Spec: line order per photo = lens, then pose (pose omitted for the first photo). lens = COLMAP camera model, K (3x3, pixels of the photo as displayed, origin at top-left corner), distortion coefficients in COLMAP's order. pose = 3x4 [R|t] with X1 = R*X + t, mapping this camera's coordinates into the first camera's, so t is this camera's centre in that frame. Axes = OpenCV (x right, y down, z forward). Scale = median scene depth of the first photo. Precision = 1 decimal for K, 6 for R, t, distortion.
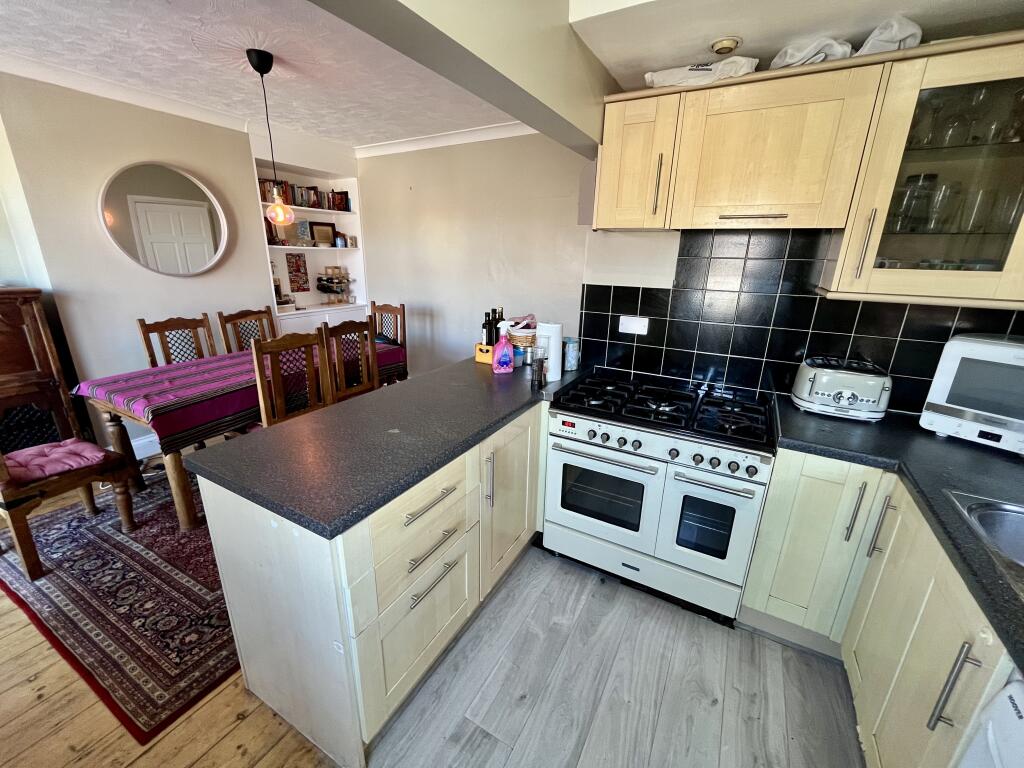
lens RADIAL K [[417.3, 0, 512.6], [0, 417.3, 384.2], [0, 0, 1]] dist [0.002146, 0.000841]
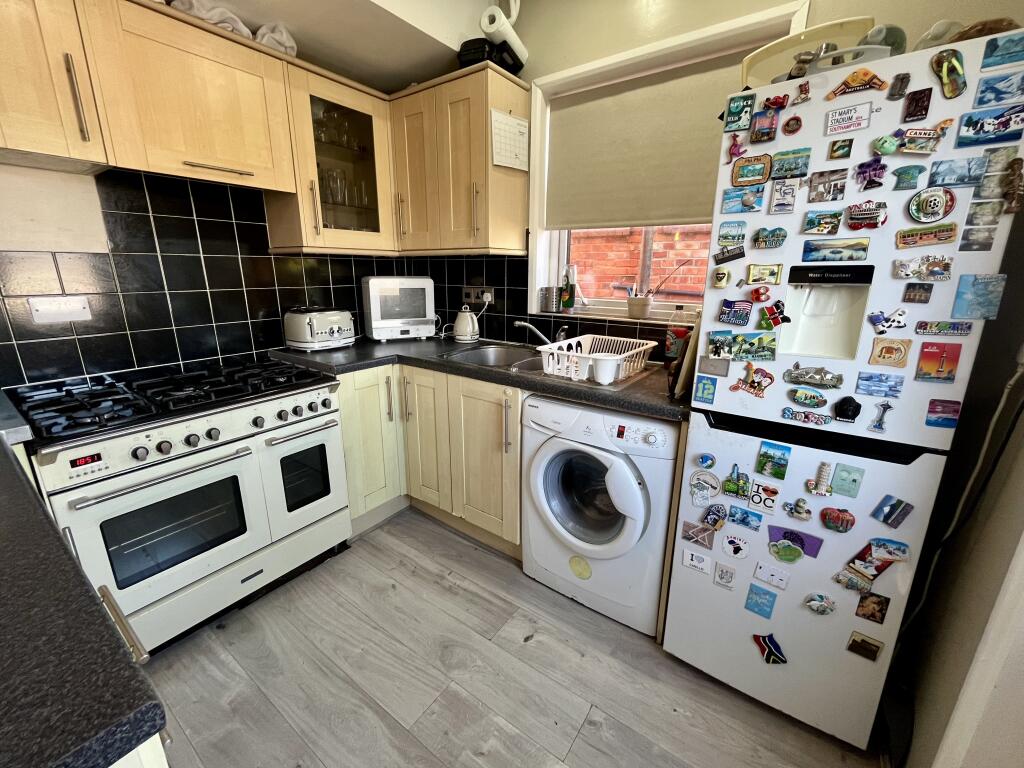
lens RADIAL K [[417.3, 0, 511.9], [0, 417.3, 378.7], [0, 0, 1]] dist [0.002146, 0.000841]
pose [[0.122975, -0.280343, 0.951990, -0.389327], [0.295210, 0.926181, 0.234608, 0.025881], [-0.947485, 0.252186, 0.196657, 0.260578]]
